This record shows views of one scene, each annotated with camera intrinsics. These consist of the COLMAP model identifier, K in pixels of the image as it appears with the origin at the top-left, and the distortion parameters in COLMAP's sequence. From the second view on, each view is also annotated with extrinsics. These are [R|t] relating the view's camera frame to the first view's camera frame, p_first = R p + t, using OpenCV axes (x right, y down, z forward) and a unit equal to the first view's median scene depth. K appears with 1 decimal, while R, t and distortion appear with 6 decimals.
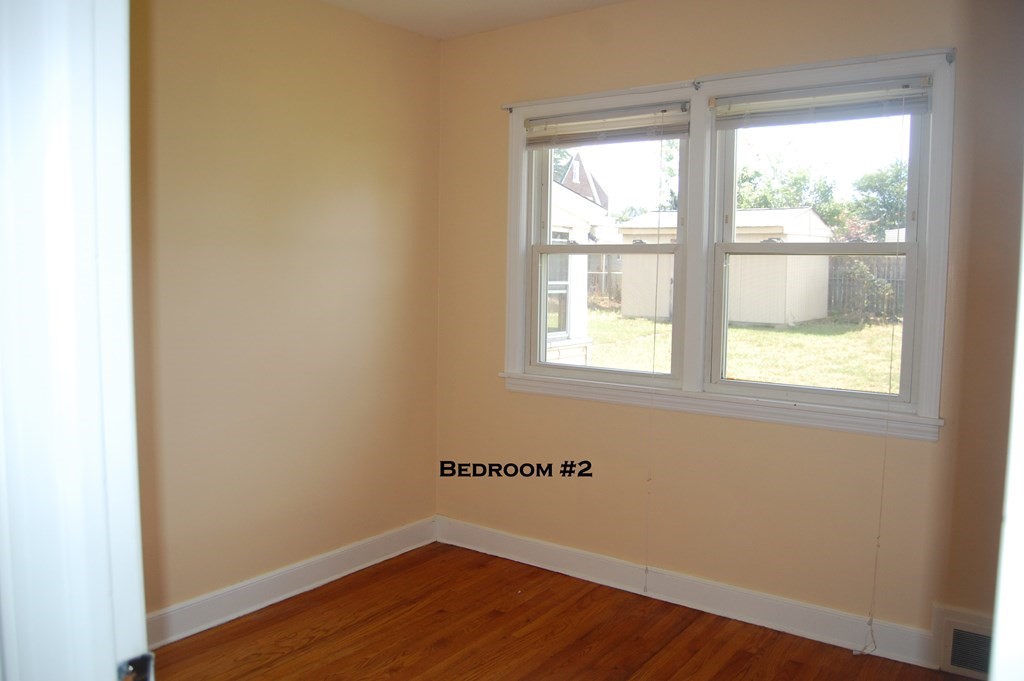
lens RADIAL K [[803.0, 0, 517.4], [0, 803.0, 341.7], [0, 0, 1]] dist [-0.094647, 0.038376]
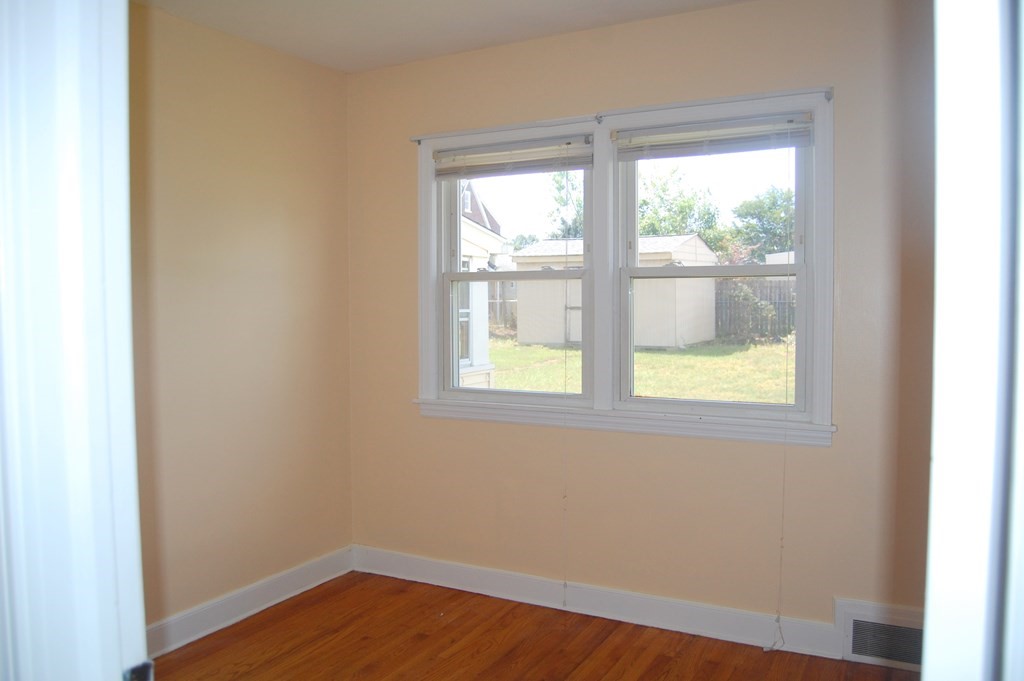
lens RADIAL K [[803.0, 0, 517.4], [0, 803.0, 341.7], [0, 0, 1]] dist [-0.094647, 0.038376]
pose [[0.990997, -0.025109, 0.131512, -0.024462], [0.029864, 0.998965, -0.034308, 0.005154], [-0.130514, 0.037926, 0.990721, -0.024051]]
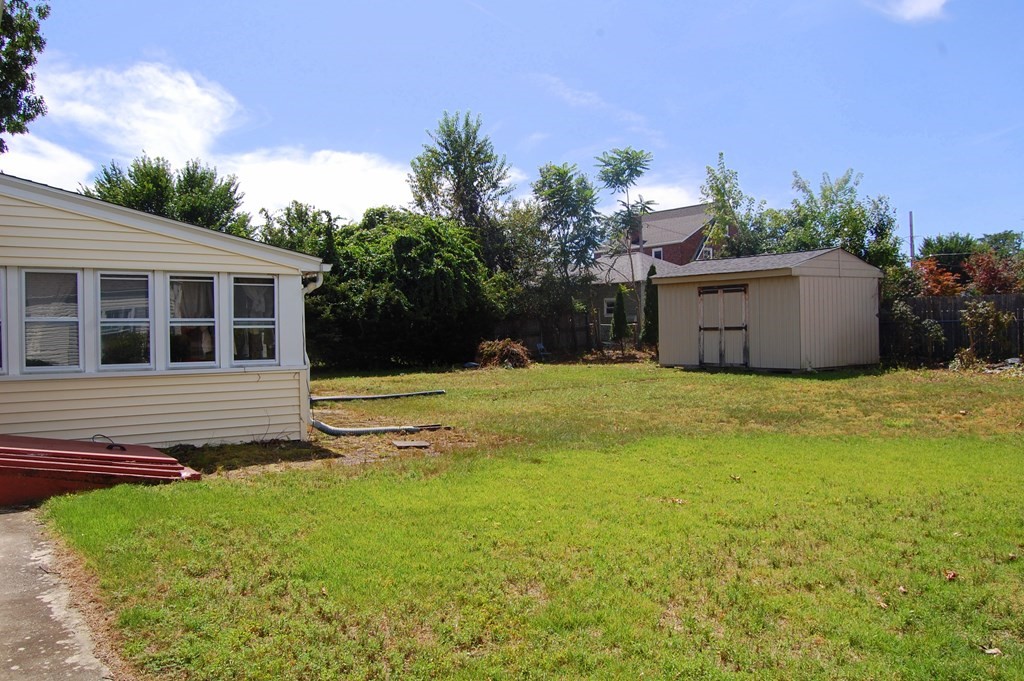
lens RADIAL K [[803.0, 0, 517.4], [0, 803.0, 341.7], [0, 0, 1]] dist [-0.094647, 0.038376]
pose [[0.957034, -0.019254, -0.289337, 1.651055], [-0.003338, 0.996996, -0.077383, 0.113659], [0.289958, 0.075024, 0.954094, -0.093651]]
